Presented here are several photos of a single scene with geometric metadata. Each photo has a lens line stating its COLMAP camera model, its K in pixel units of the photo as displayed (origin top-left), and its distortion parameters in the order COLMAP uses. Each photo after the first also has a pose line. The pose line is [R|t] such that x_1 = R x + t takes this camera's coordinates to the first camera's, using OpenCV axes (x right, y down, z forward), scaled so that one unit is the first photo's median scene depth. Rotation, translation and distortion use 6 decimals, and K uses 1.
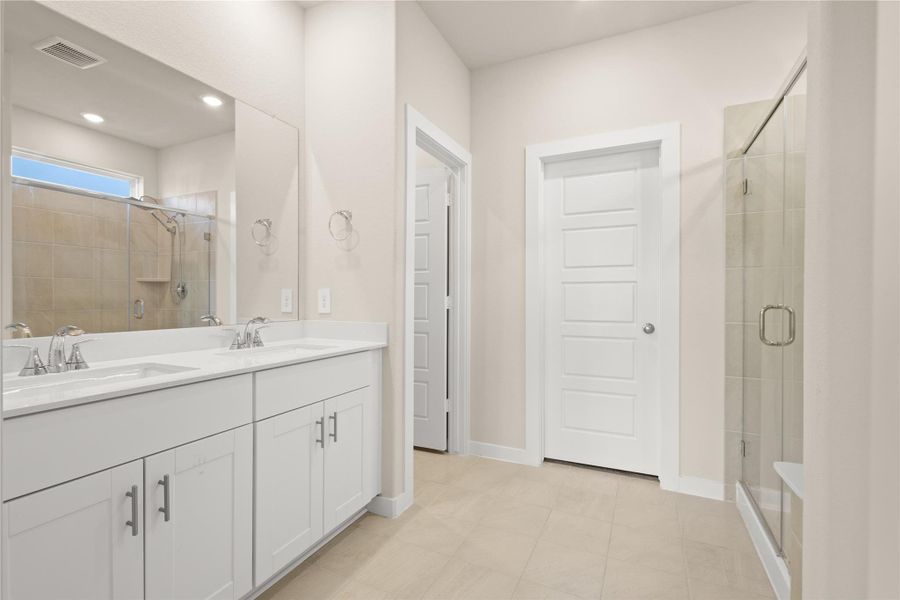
lens RADIAL K [[415.9, 0, 450.0], [0, 415.9, 300.0], [0, 0, 1]] dist [0.013031, -0.000189]
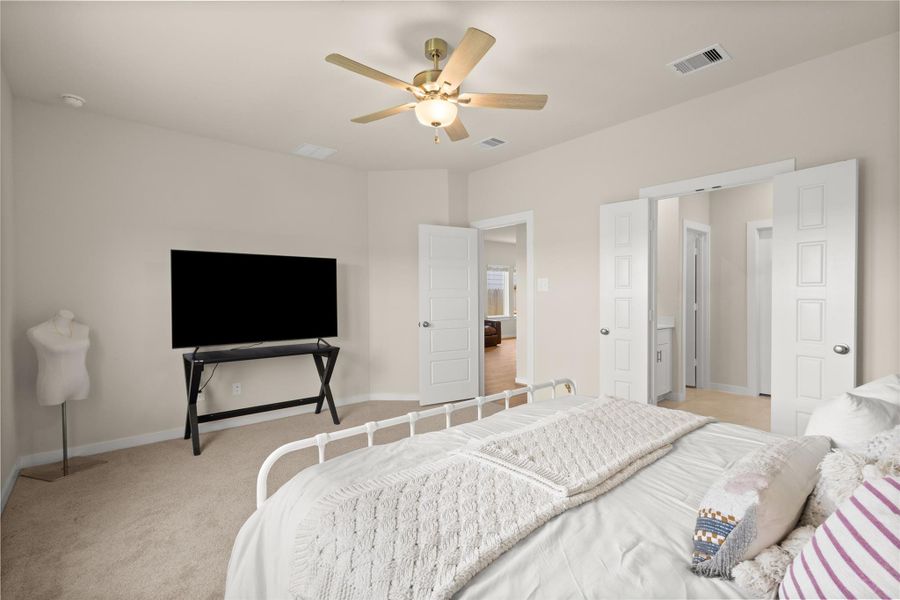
lens RADIAL K [[415.9, 0, 450.0], [0, 415.9, 300.0], [0, 0, 1]] dist [0.013031, -0.000189]
pose [[0.913060, -0.002835, -0.407815, -0.254508], [0.005311, 0.999974, 0.004939, -0.041542], [0.407790, -0.006676, 0.913051, -1.189590]]
